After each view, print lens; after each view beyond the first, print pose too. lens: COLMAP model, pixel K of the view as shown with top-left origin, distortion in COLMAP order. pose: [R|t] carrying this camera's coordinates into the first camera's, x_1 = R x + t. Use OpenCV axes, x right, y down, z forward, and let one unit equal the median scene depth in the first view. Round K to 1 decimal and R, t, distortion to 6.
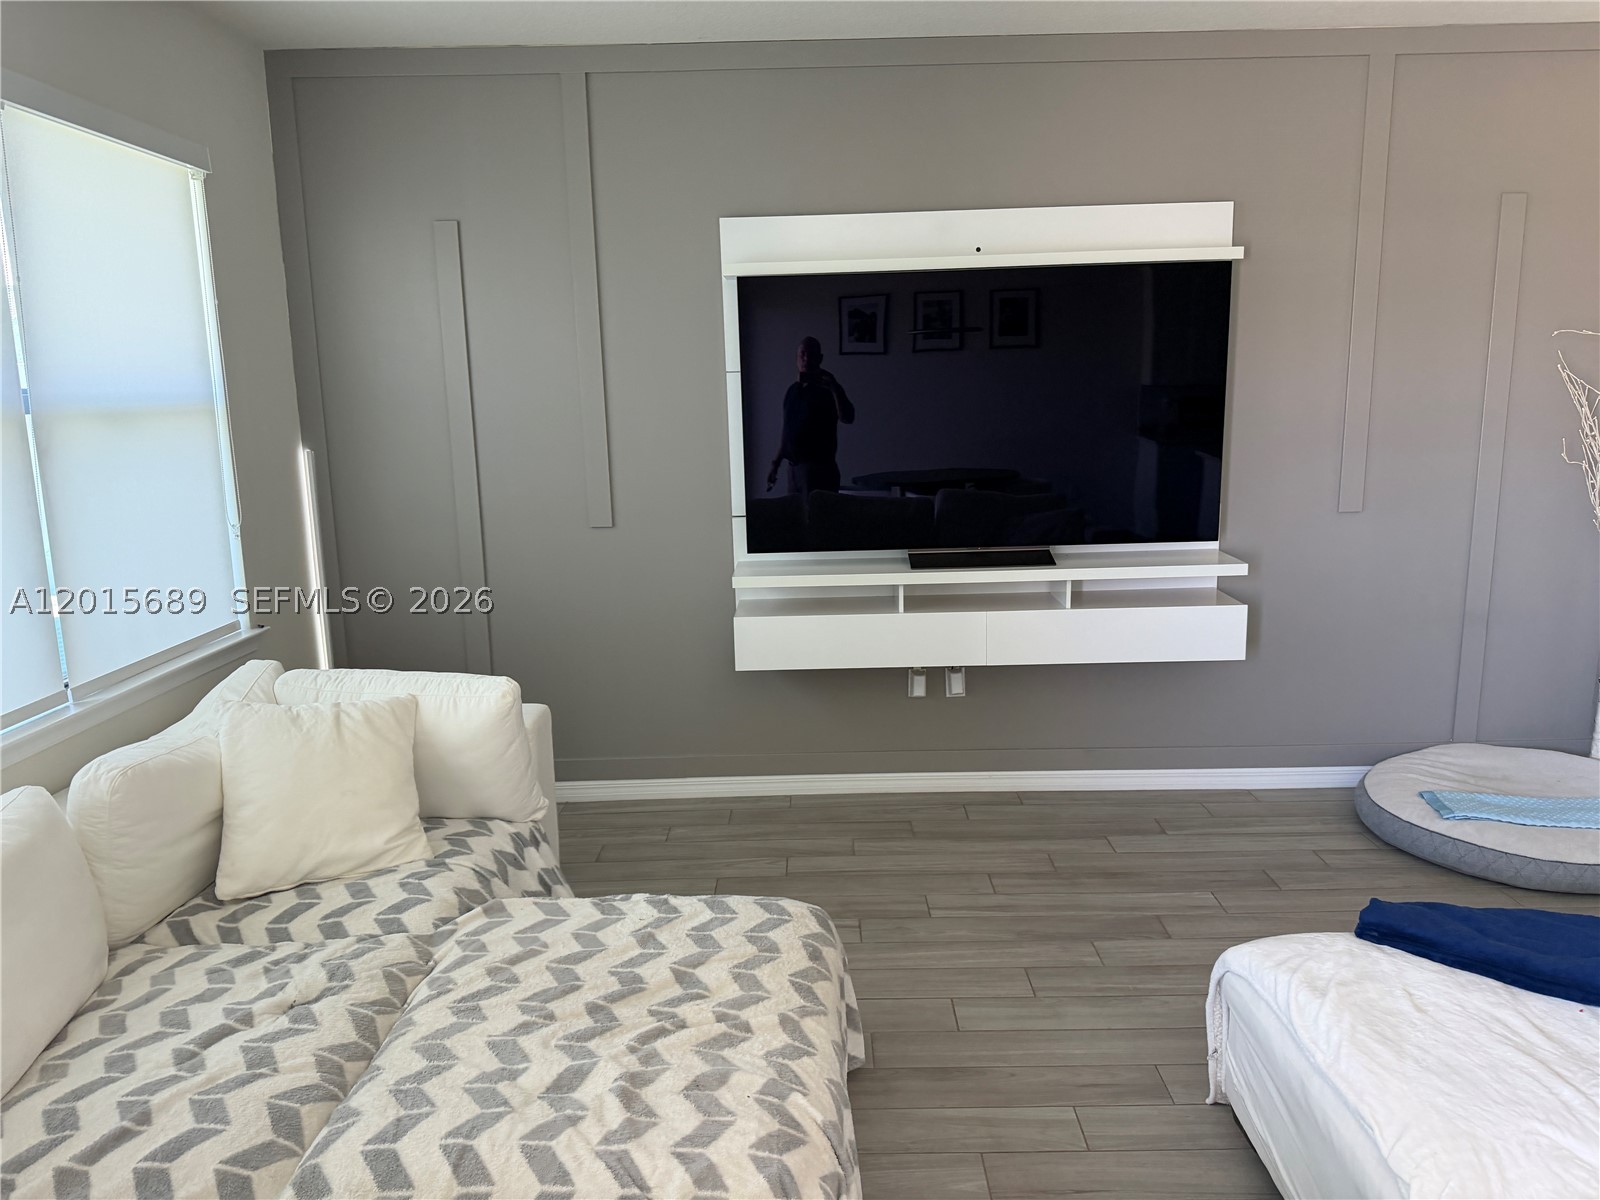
lens RADIAL K [[1123.1, 0, 794.8], [0, 1123.1, 595.2], [0, 0, 1]] dist [0.049442, -0.052500]
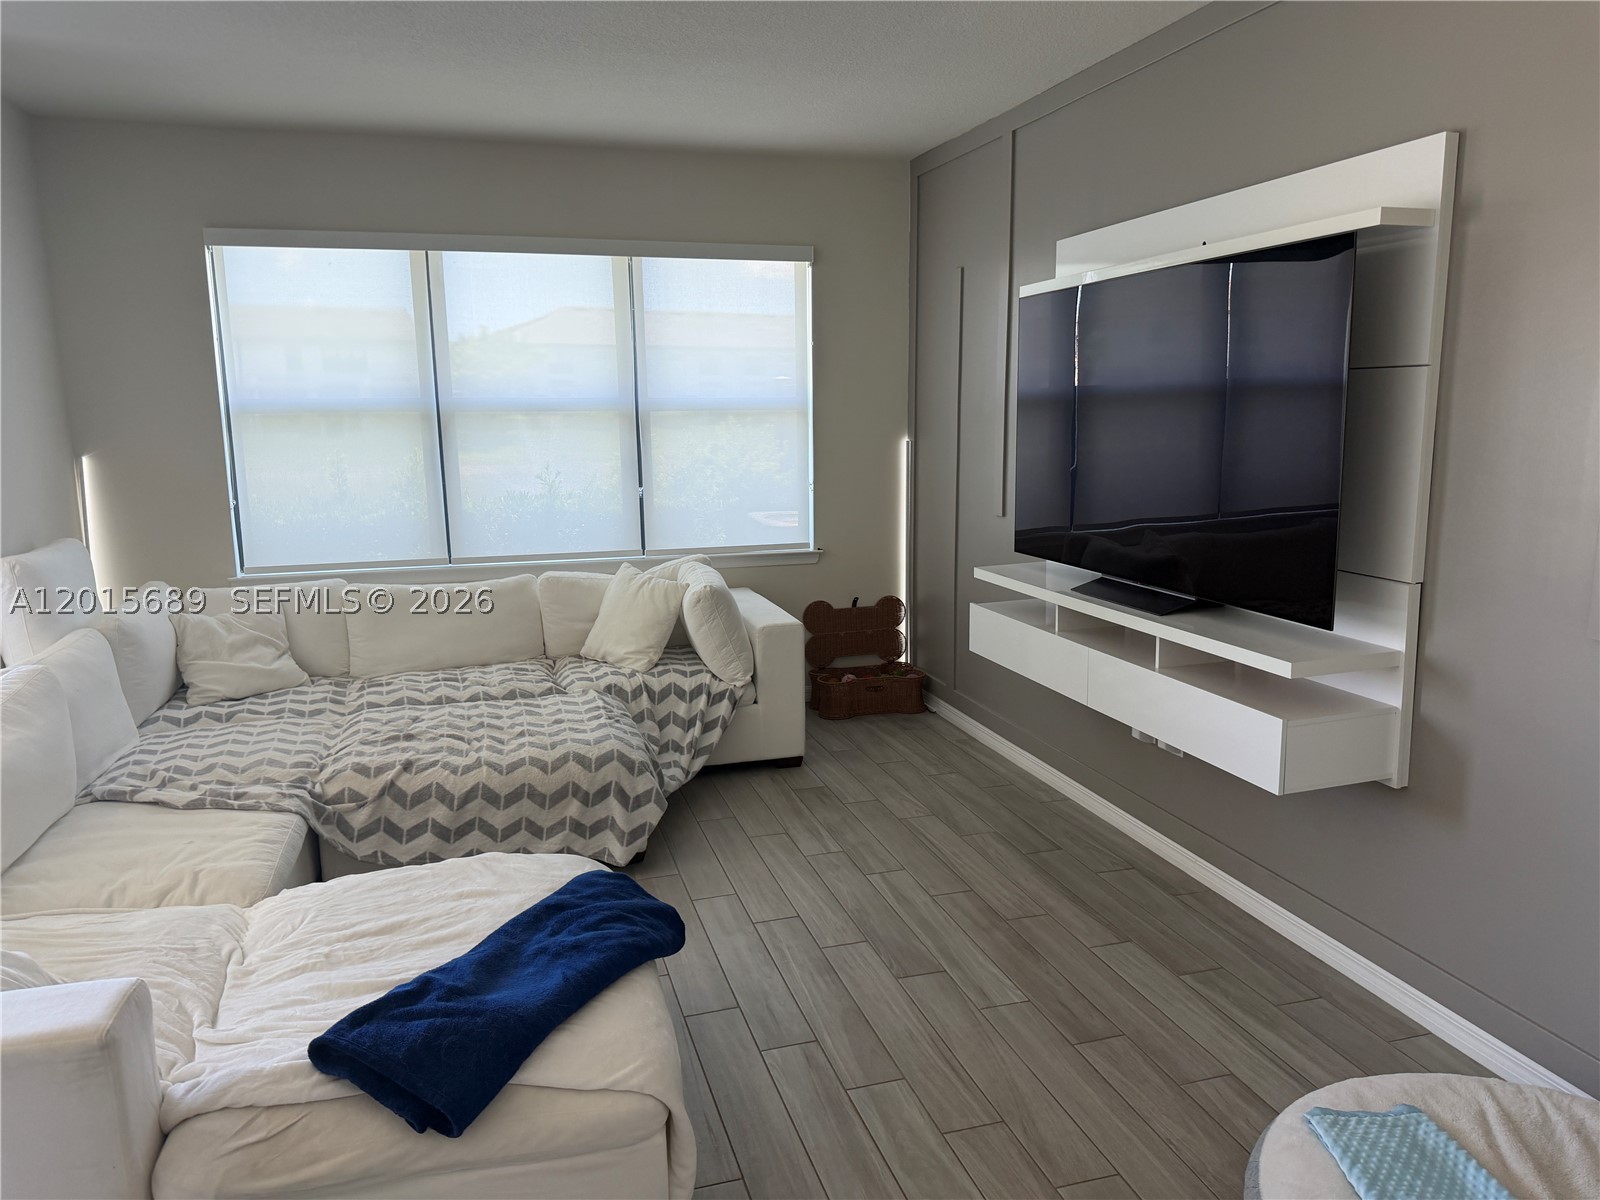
lens RADIAL K [[1123.1, 0, 795.3], [0, 1123.1, 598.4], [0, 0, 1]] dist [0.049442, -0.052500]
pose [[0.294752, 0.186658, -0.937166, 0.969857], [-0.169977, 0.975337, 0.140801, -0.115536], [0.940335, 0.117795, 0.319210, 0.476643]]
